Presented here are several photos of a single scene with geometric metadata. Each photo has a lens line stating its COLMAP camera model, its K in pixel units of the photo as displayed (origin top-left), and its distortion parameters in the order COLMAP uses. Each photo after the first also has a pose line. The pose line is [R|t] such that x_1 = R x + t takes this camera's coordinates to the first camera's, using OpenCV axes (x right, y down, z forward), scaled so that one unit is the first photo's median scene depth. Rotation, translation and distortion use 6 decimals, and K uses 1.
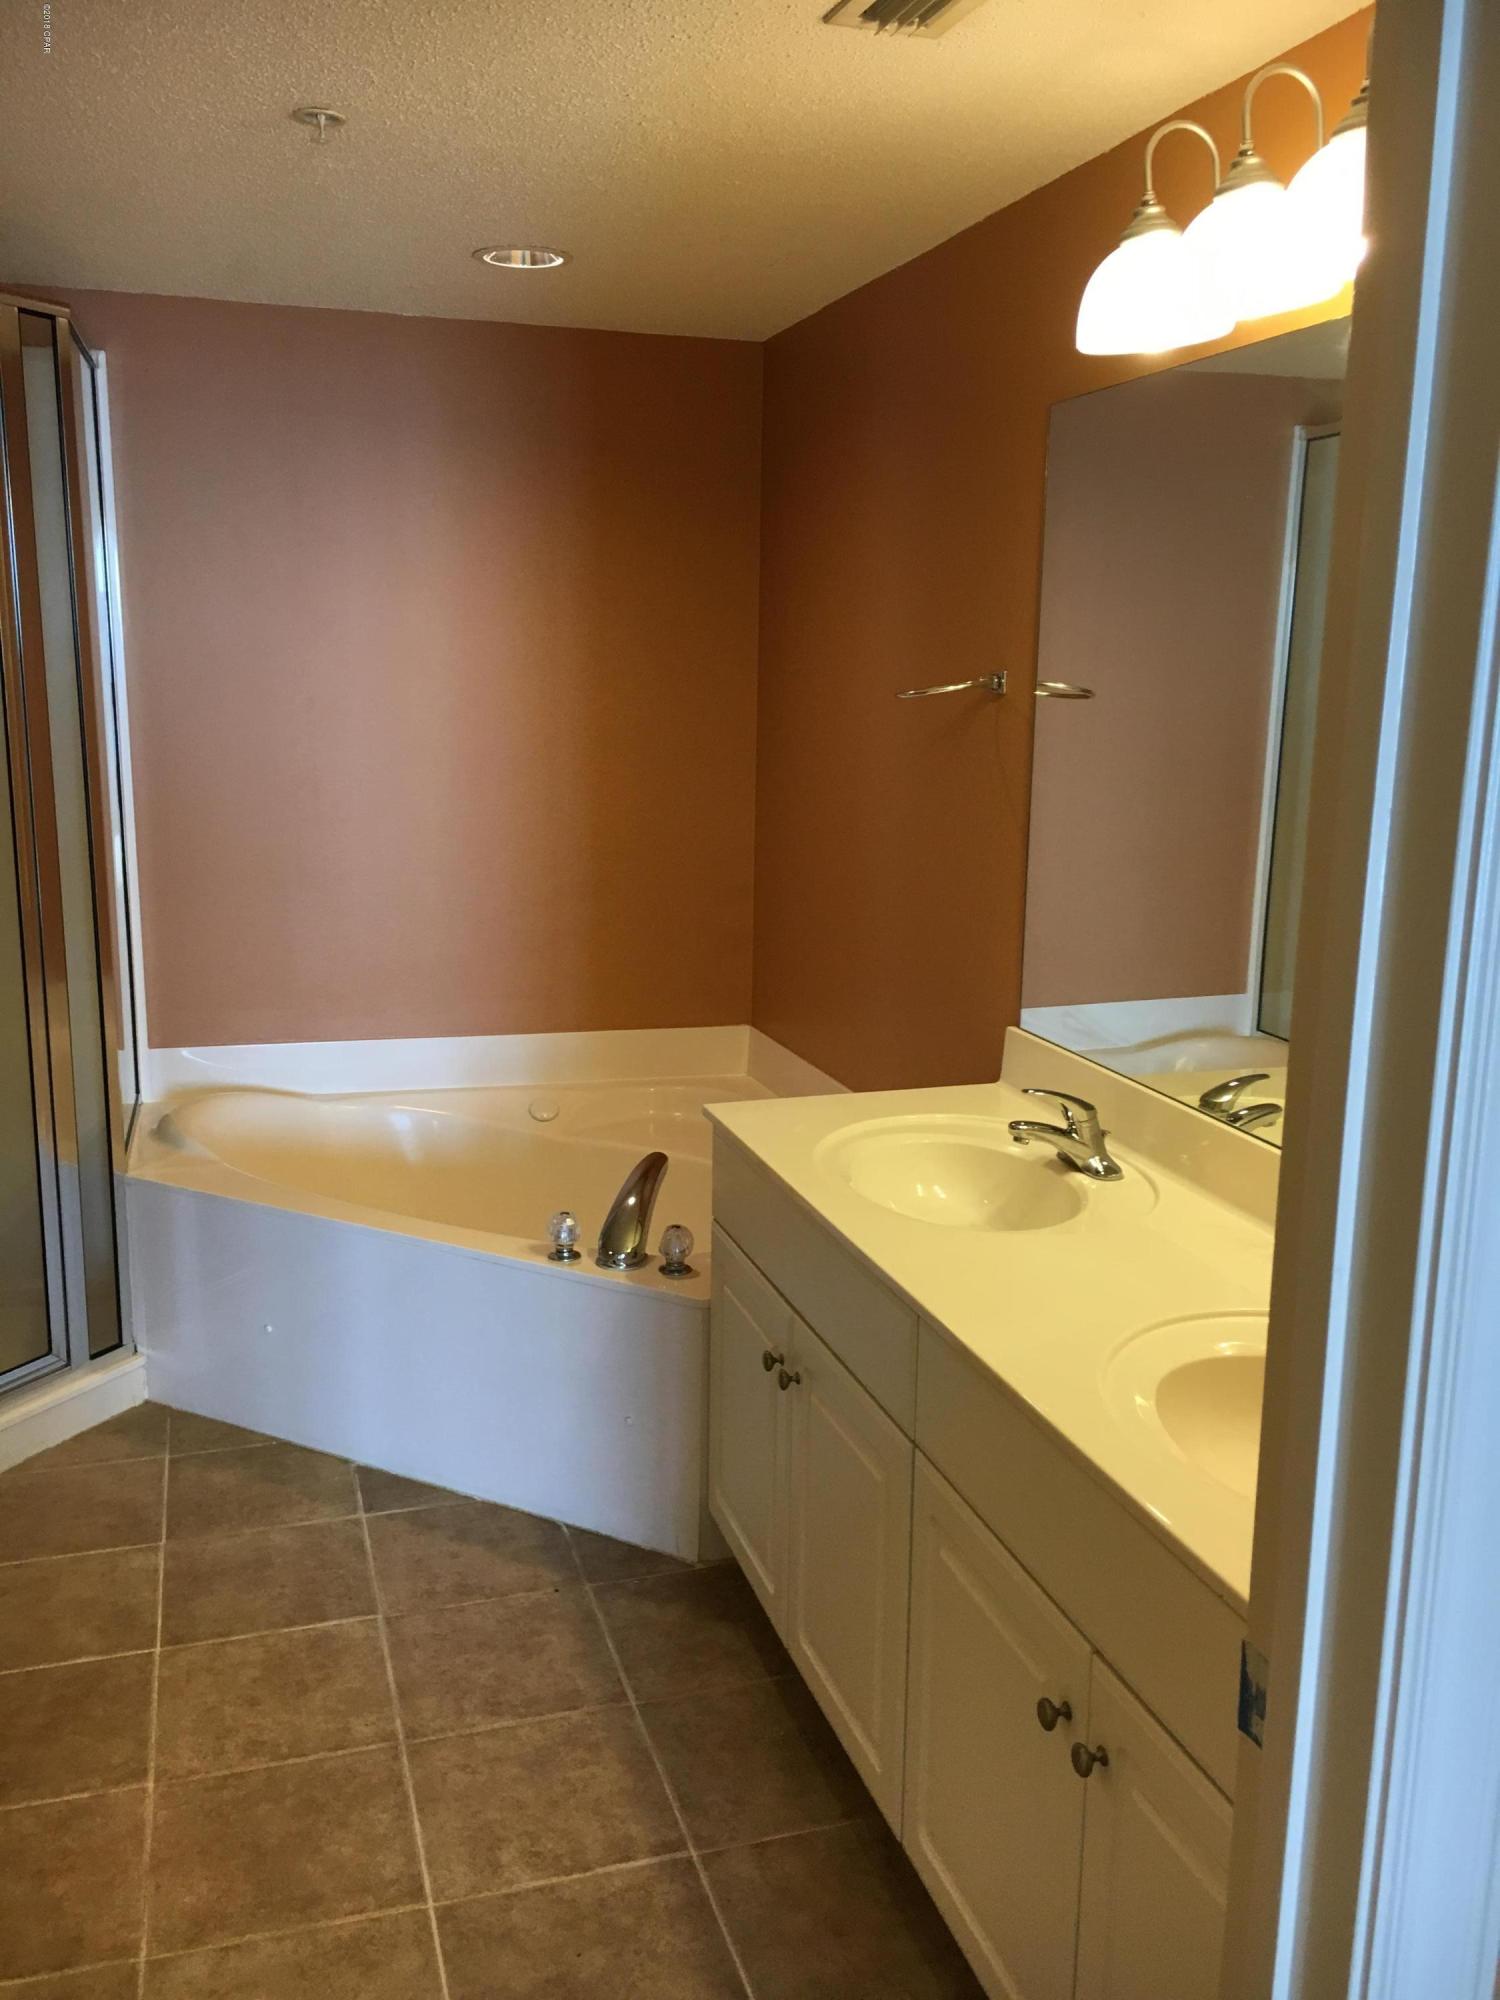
lens RADIAL K [[1702.0, 0, 746.4], [0, 1702.0, 1003.4], [0, 0, 1]] dist [0.020525, 0.008351]
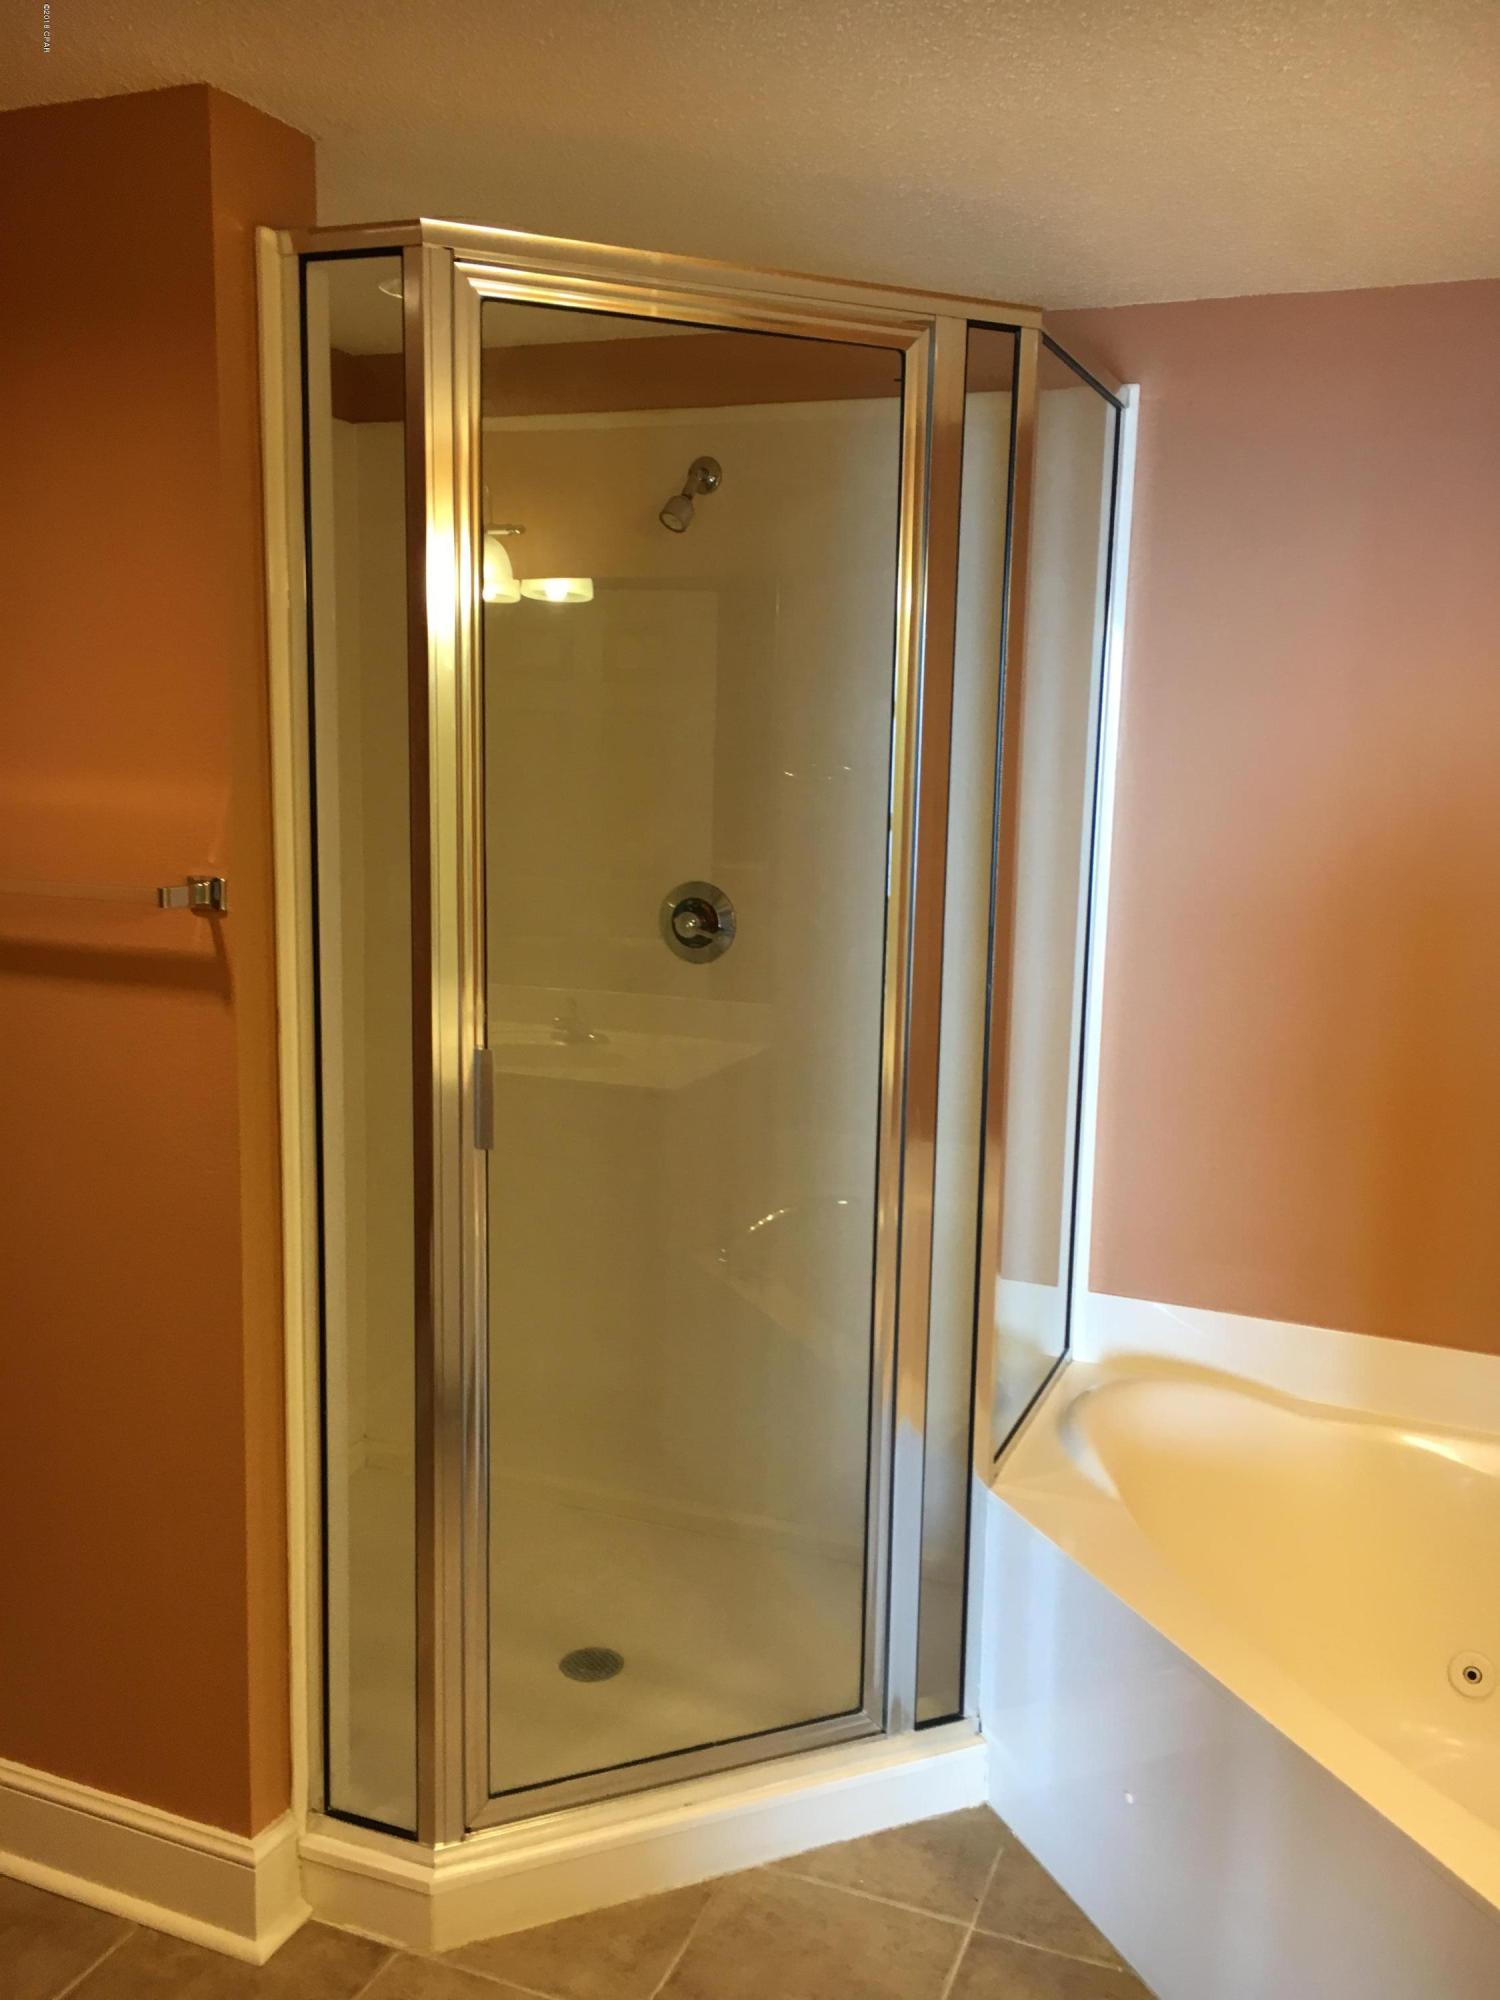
lens RADIAL K [[1702.0, 0, 743.2], [0, 1702.0, 988.1], [0, 0, 1]] dist [0.020525, 0.008351]
pose [[0.773476, 0.089715, -0.627444, -0.008965], [-0.129898, 0.991357, -0.018382, -0.083733], [0.620372, 0.095722, 0.778444, 0.351790]]
